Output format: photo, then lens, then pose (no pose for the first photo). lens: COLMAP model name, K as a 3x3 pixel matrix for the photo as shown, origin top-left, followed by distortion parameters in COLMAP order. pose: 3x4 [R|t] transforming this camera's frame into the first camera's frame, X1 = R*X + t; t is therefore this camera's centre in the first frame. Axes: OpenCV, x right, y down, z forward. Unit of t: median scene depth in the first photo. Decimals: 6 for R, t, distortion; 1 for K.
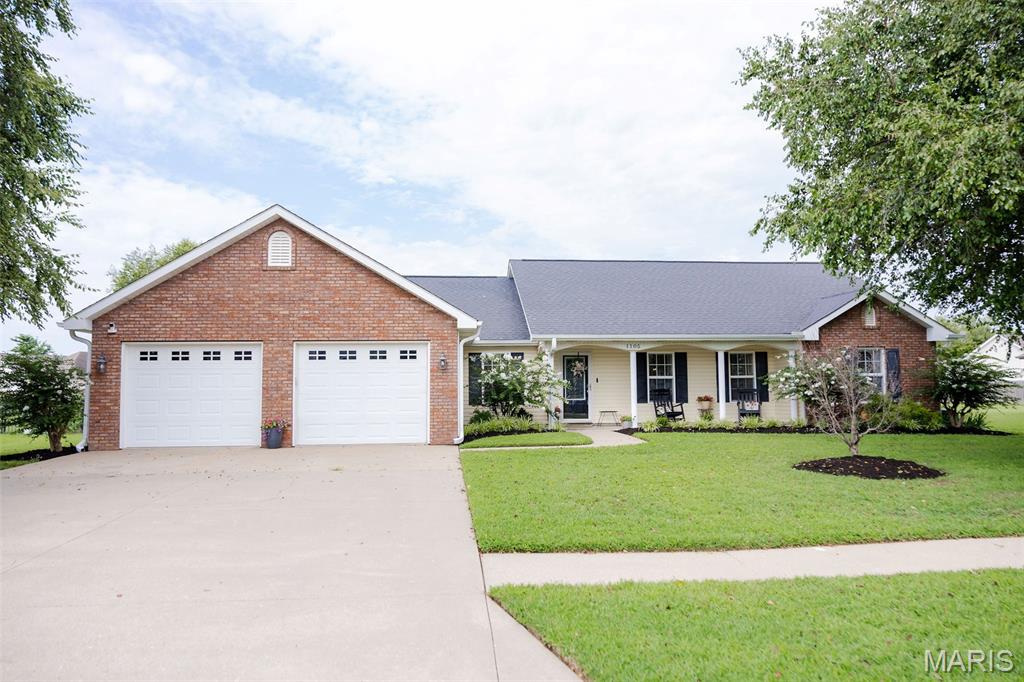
lens RADIAL K [[734.6, 0, 514.6], [0, 734.6, 341.0], [0, 0, 1]] dist [0.003345, 0.002011]
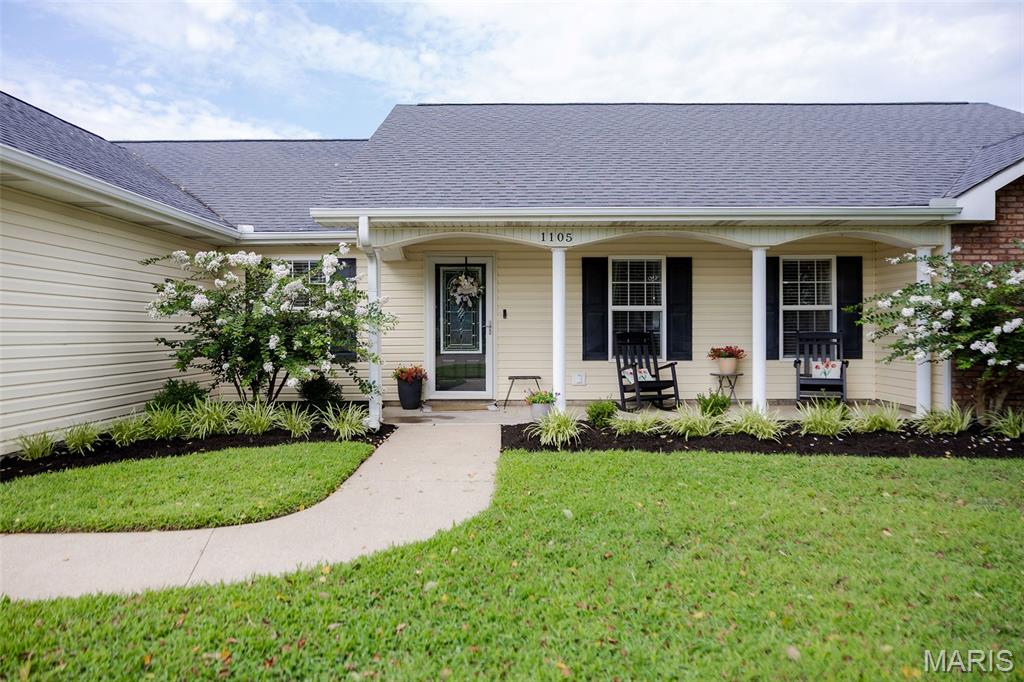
lens RADIAL K [[734.6, 0, 508.8], [0, 734.6, 336.9], [0, 0, 1]] dist [0.003345, 0.002011]
pose [[0.995579, 0.005357, -0.093771, 0.156836], [0.002135, 0.996824, 0.079613, 0.028620], [0.093899, -0.079461, 0.992406, 0.491119]]
